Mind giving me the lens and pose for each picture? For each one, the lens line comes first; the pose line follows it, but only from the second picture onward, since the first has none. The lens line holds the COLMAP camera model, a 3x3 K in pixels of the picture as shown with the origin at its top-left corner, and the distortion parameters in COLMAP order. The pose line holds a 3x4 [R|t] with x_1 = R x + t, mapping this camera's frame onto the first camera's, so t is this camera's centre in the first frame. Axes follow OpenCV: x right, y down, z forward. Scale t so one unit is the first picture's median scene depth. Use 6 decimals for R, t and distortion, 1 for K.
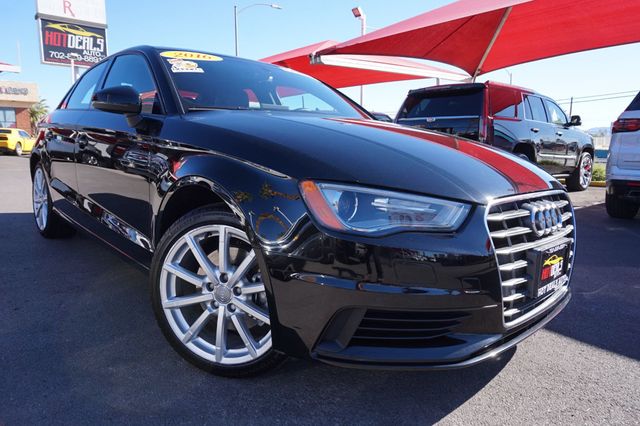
lens RADIAL K [[438.8, 0, 307.8], [0, 438.8, 211.8], [0, 0, 1]] dist [-0.000625, 0.003375]
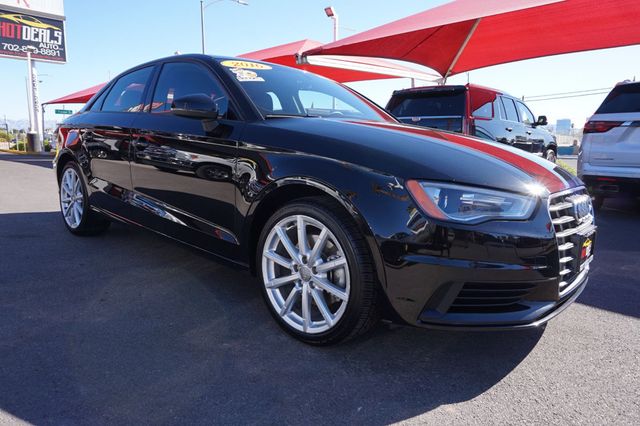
lens RADIAL K [[431.5, 0, 304.3], [0, 431.5, 216.9], [0, 0, 1]] dist [-0.007956, -0.001694]
pose [[0.997222, -0.011512, 0.073588, -0.209046], [0.009719, 0.999648, 0.024678, -0.000240], [-0.073846, -0.023894, 0.996983, -0.097858]]
